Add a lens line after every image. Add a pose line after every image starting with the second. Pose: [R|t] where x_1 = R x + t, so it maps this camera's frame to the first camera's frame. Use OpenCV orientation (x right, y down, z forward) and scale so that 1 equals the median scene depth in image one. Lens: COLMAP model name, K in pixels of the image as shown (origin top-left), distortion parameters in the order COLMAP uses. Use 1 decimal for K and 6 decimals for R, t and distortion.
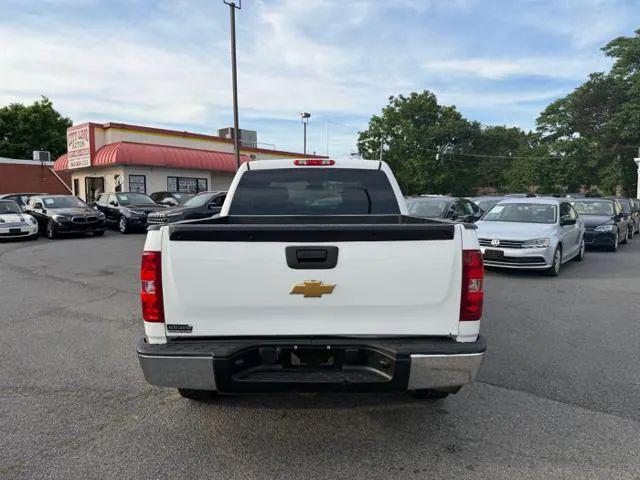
lens RADIAL K [[455.6, 0, 320.4], [0, 455.6, 239.9], [0, 0, 1]] dist [0.014328, -0.030891]
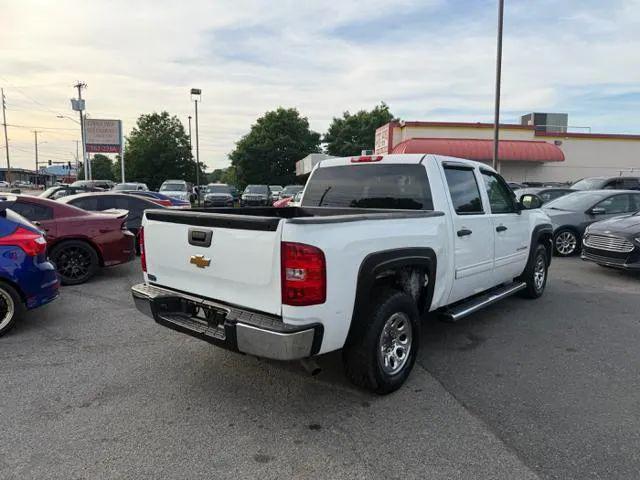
lens RADIAL K [[455.6, 0, 314.4], [0, 455.6, 240.3], [0, 0, 1]] dist [0.014328, -0.030891]
pose [[0.745919, 0.078040, -0.661448, 0.180884], [-0.064504, 0.996908, 0.044877, -0.005905], [0.662905, 0.009191, 0.748647, 0.034378]]
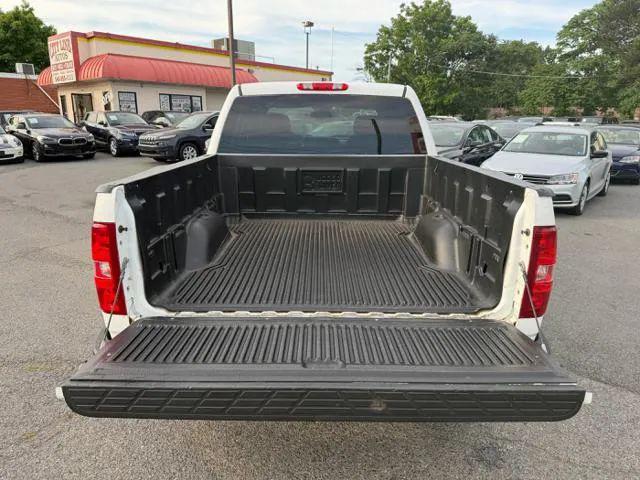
lens RADIAL K [[455.6, 0, 321.1], [0, 455.6, 242.6], [0, 0, 1]] dist [0.014328, -0.030891]
pose [[0.999922, 0.012444, -0.000373, -0.003629], [-0.012181, 0.984110, 0.177141, -0.012271], [0.002571, -0.177123, 0.984185, 0.045896]]
